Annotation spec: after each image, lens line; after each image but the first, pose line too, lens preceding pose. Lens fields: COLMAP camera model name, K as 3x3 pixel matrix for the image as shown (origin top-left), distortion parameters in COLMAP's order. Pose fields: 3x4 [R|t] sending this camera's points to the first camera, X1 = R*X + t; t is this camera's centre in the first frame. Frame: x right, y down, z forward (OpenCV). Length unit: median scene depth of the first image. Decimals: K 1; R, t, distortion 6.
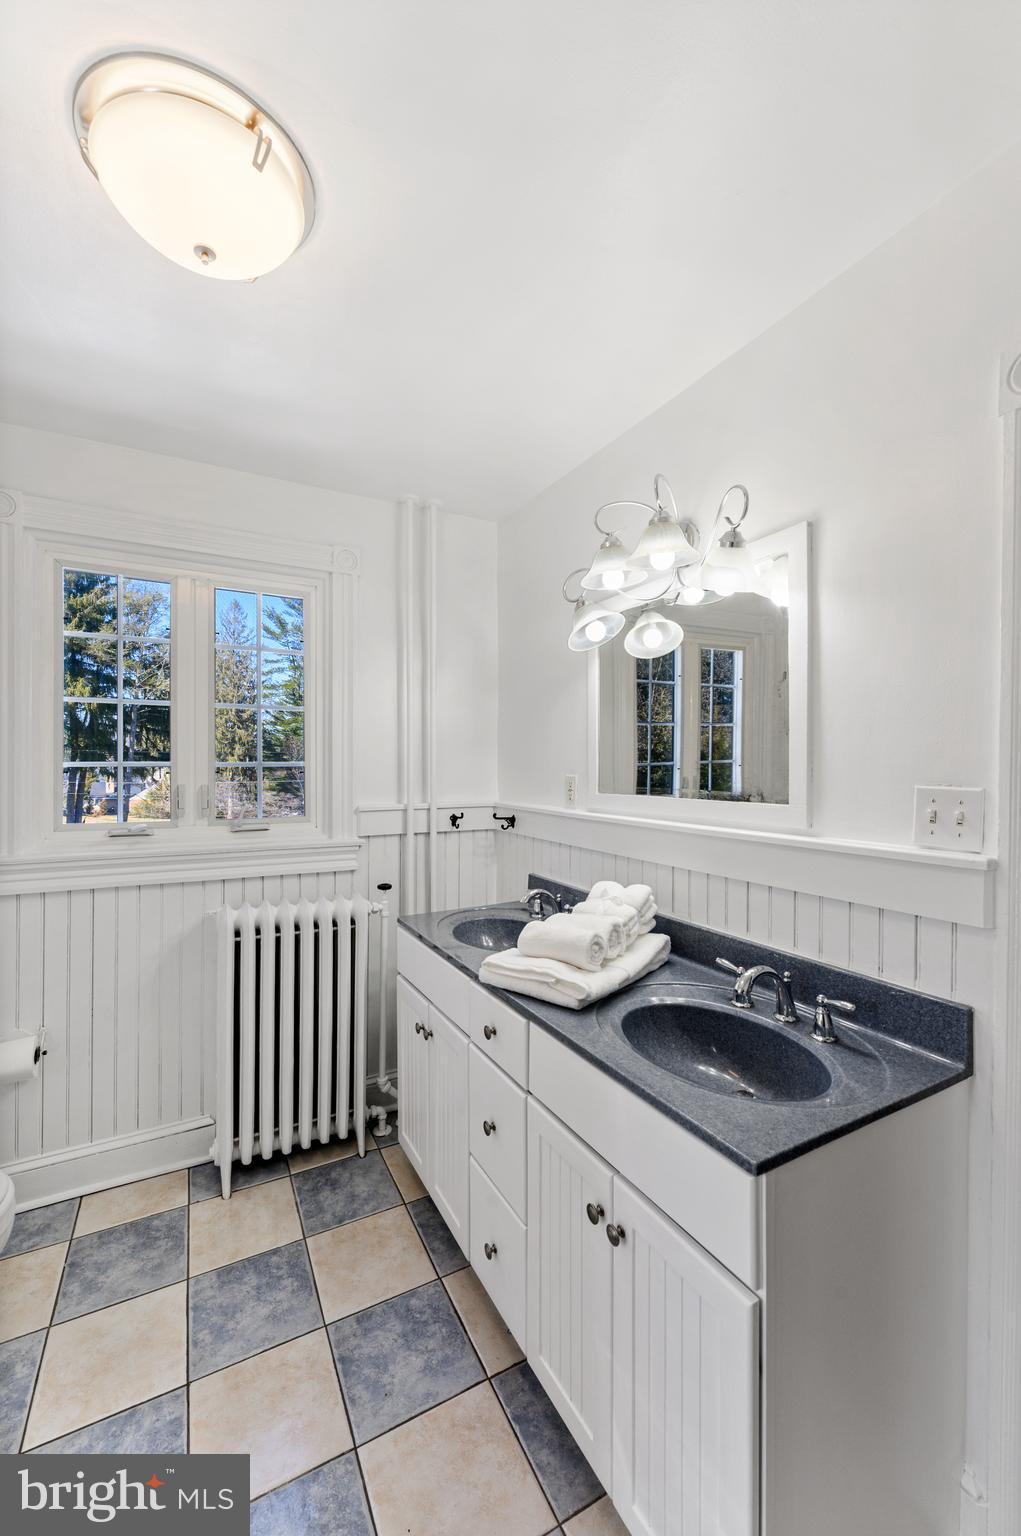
lens RADIAL K [[614.7, 0, 507.5], [0, 614.7, 773.5], [0, 0, 1]] dist [-0.001791, 0.000166]
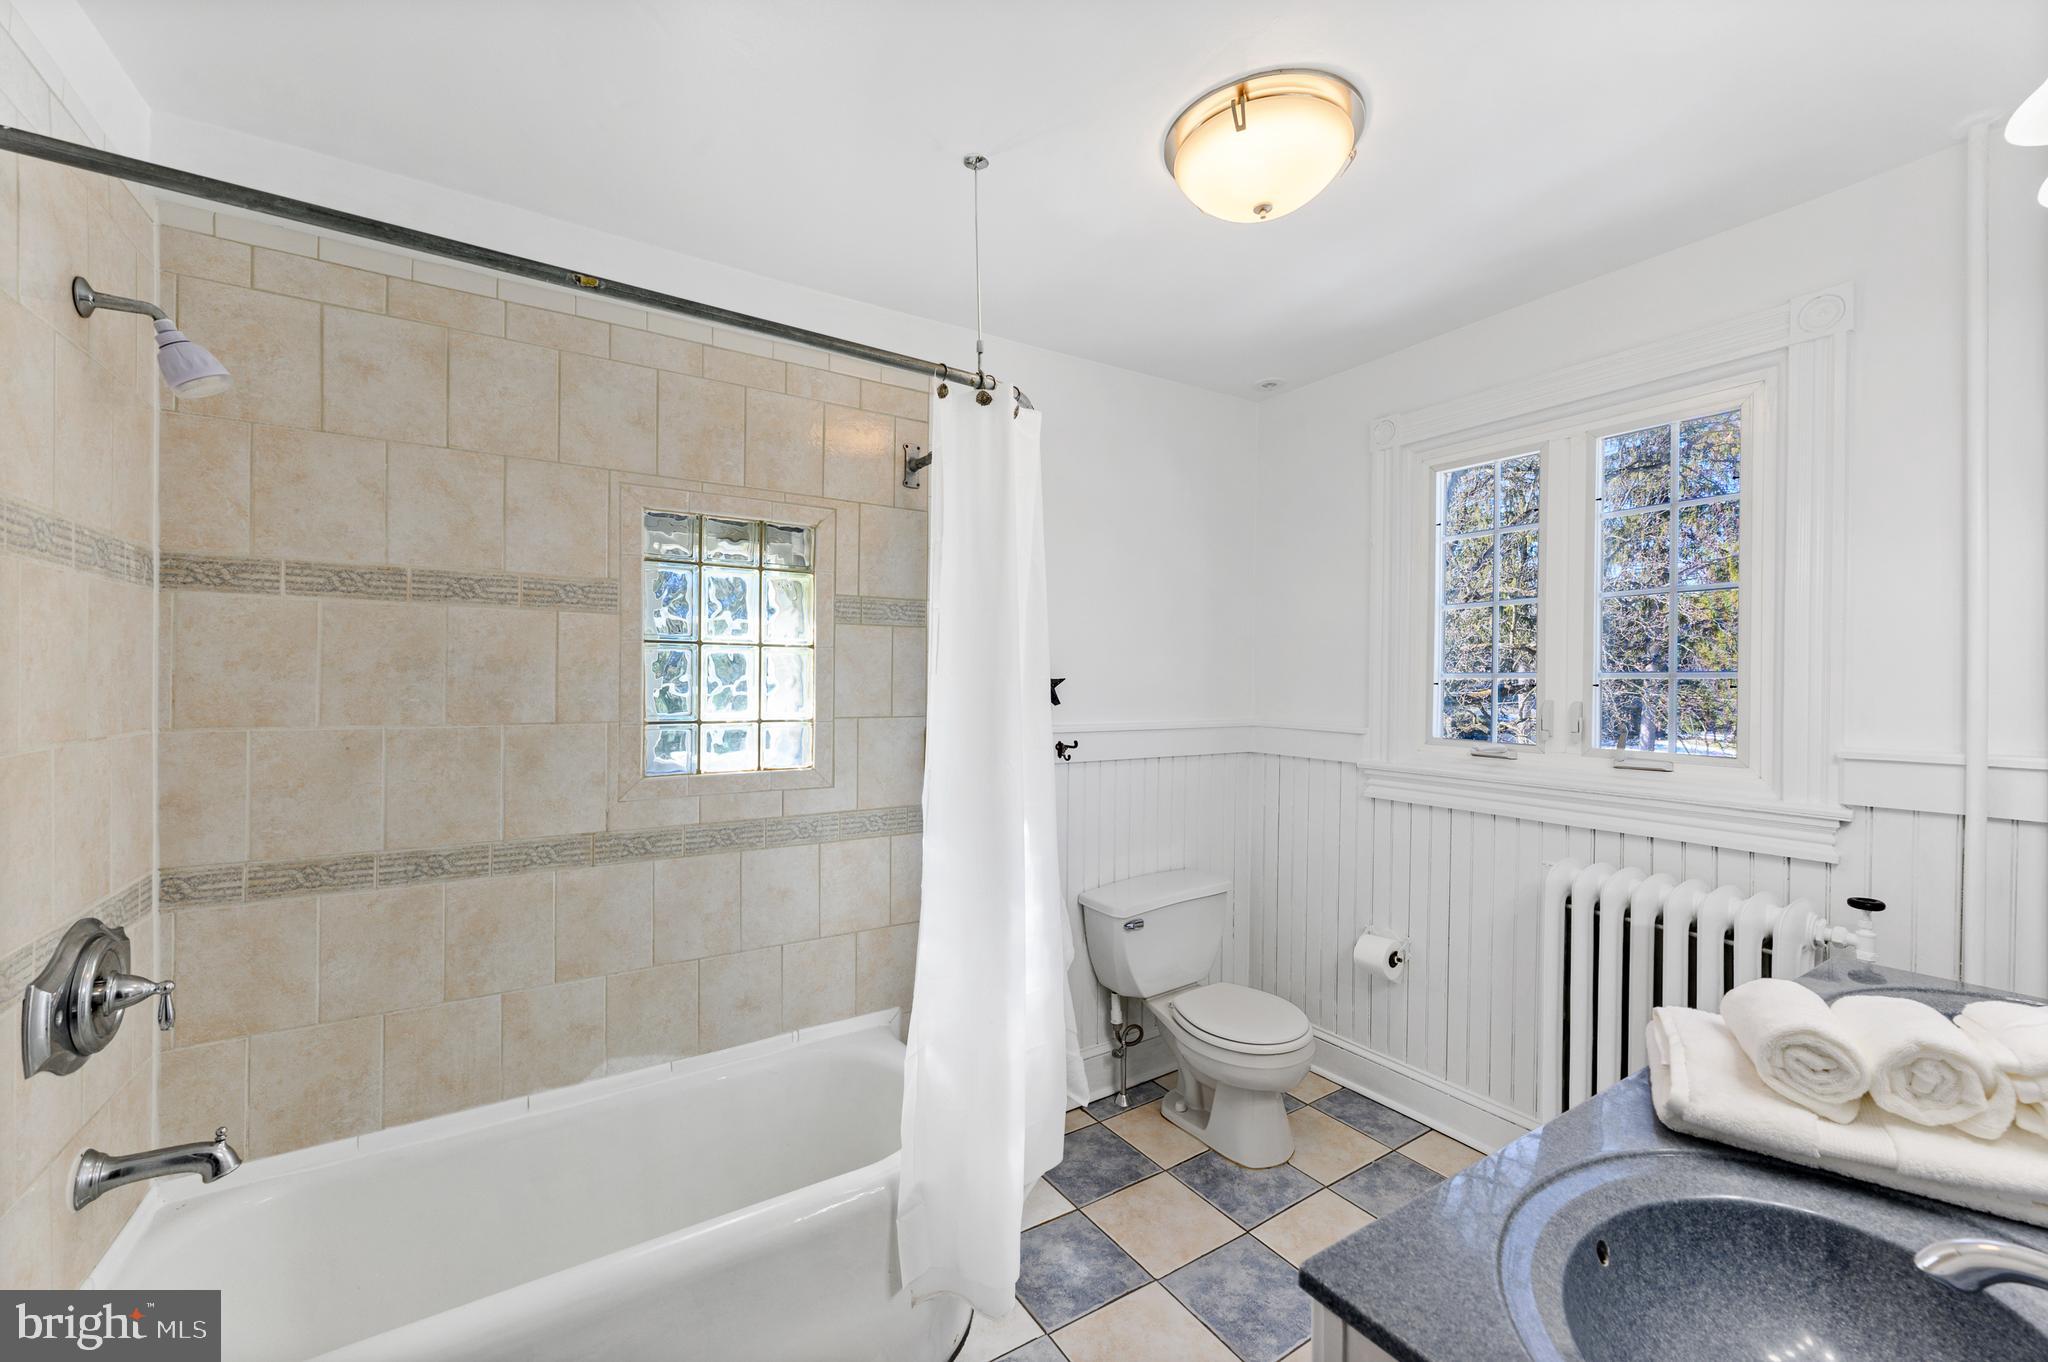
lens RADIAL K [[819.6, 0, 1018.8], [0, 819.6, 678.4], [0, 0, 1]] dist [-0.001791, 0.000166]
pose [[0.073719, -0.002238, -0.997277, 0.533658], [-0.015666, 0.999871, -0.003402, 0.004579], [0.997156, 0.015874, 0.073675, 0.259441]]
